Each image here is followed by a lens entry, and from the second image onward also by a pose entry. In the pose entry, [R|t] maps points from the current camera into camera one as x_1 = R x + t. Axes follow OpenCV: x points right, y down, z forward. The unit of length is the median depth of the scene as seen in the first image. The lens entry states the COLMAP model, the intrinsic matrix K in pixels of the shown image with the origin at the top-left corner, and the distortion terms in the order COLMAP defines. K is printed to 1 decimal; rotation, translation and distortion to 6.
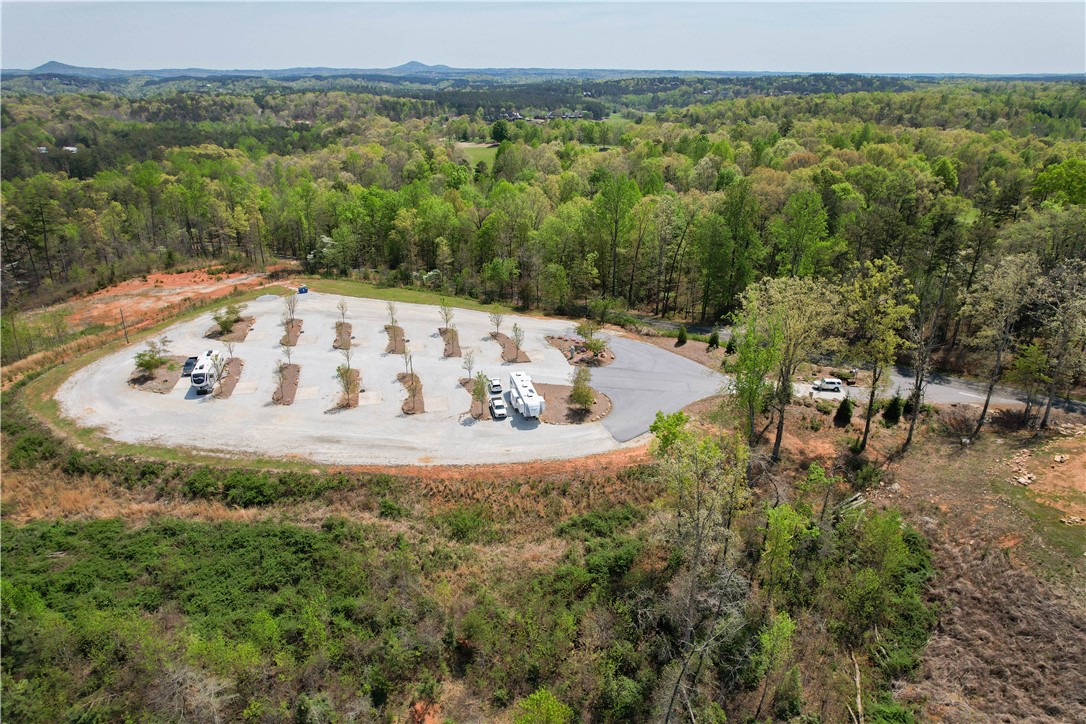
lens RADIAL K [[695.1, 0, 544.9], [0, 695.1, 376.5], [0, 0, 1]] dist [-0.083281, 0.081581]
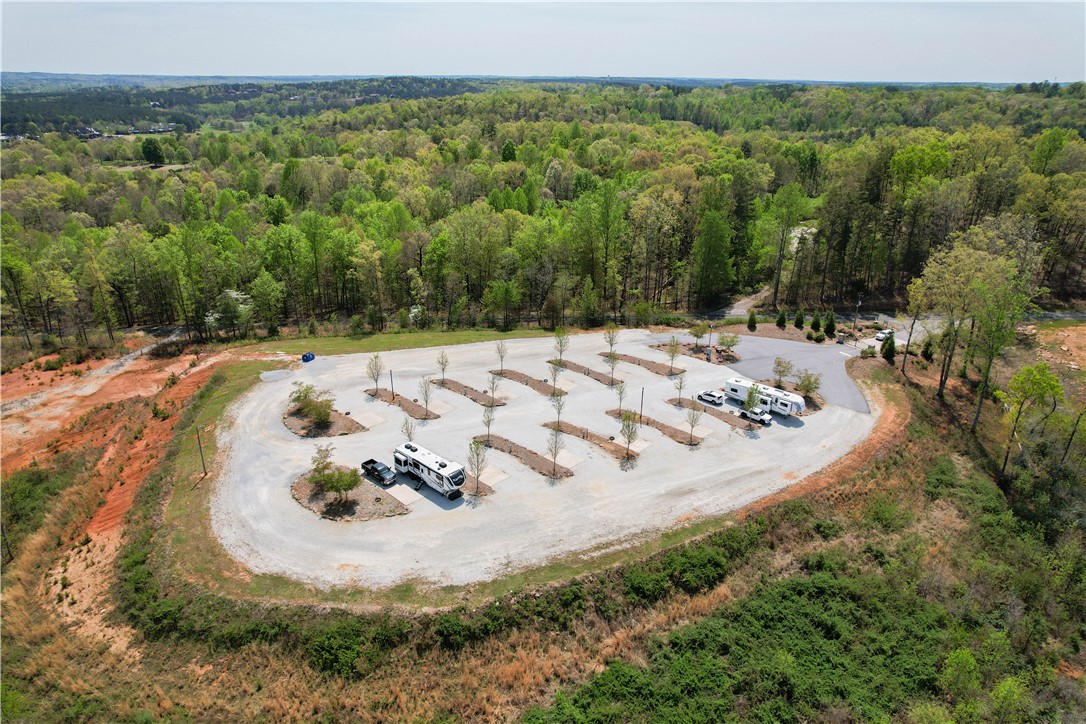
lens RADIAL K [[695.1, 0, 544.9], [0, 695.1, 376.5], [0, 0, 1]] dist [-0.083281, 0.081581]
pose [[0.831261, -0.222593, 0.509370, -0.828421], [0.225070, 0.972630, 0.057736, -0.137462], [-0.508281, 0.066650, 0.858609, 0.284323]]
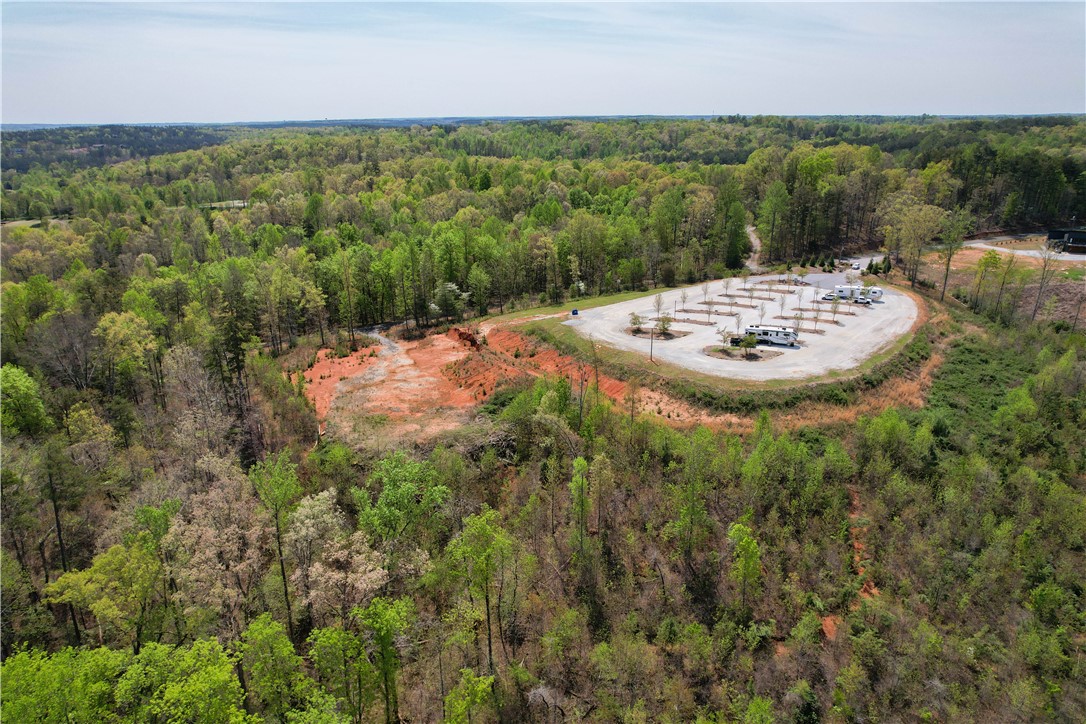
lens RADIAL K [[695.1, 0, 544.9], [0, 695.1, 376.5], [0, 0, 1]] dist [-0.083281, 0.081581]
pose [[0.556552, -0.305438, 0.772630, -1.999324], [0.352781, 0.928849, 0.113075, -0.268606], [-0.752194, 0.209637, 0.624705, 0.543934]]
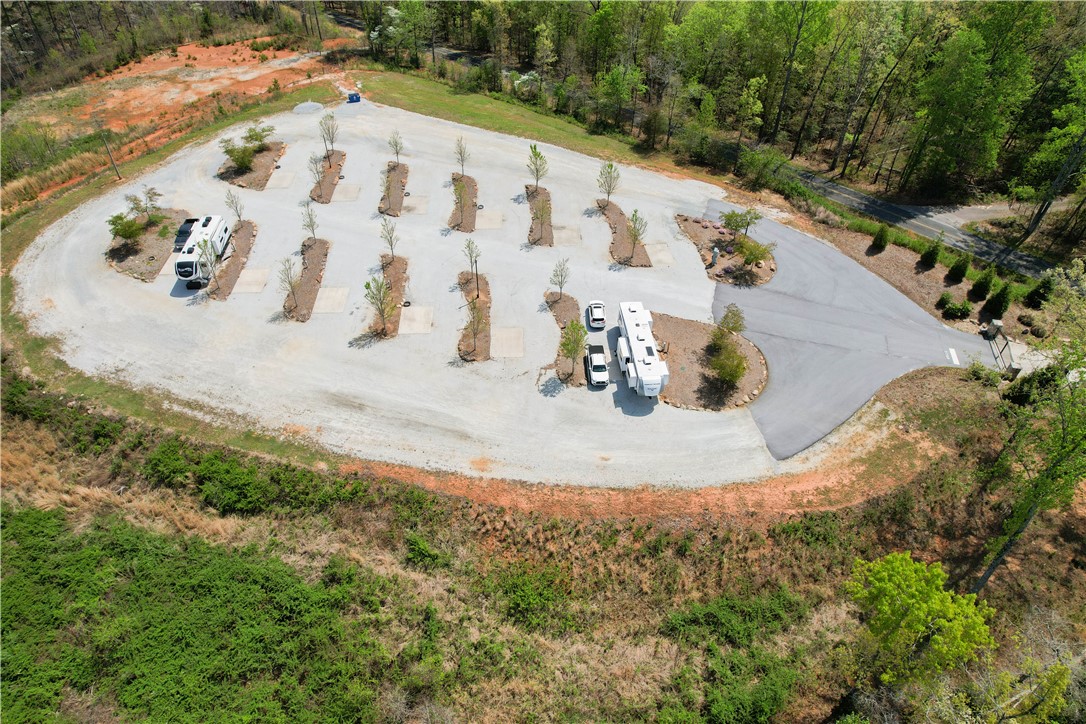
lens RADIAL K [[695.1, 0, 544.9], [0, 695.1, 376.5], [0, 0, 1]] dist [-0.083281, 0.081581]
pose [[0.986540, 0.115880, -0.115372, -0.038528], [-0.070334, 0.937659, 0.340367, -0.169676], [0.147621, -0.327671, 0.933188, 0.363832]]
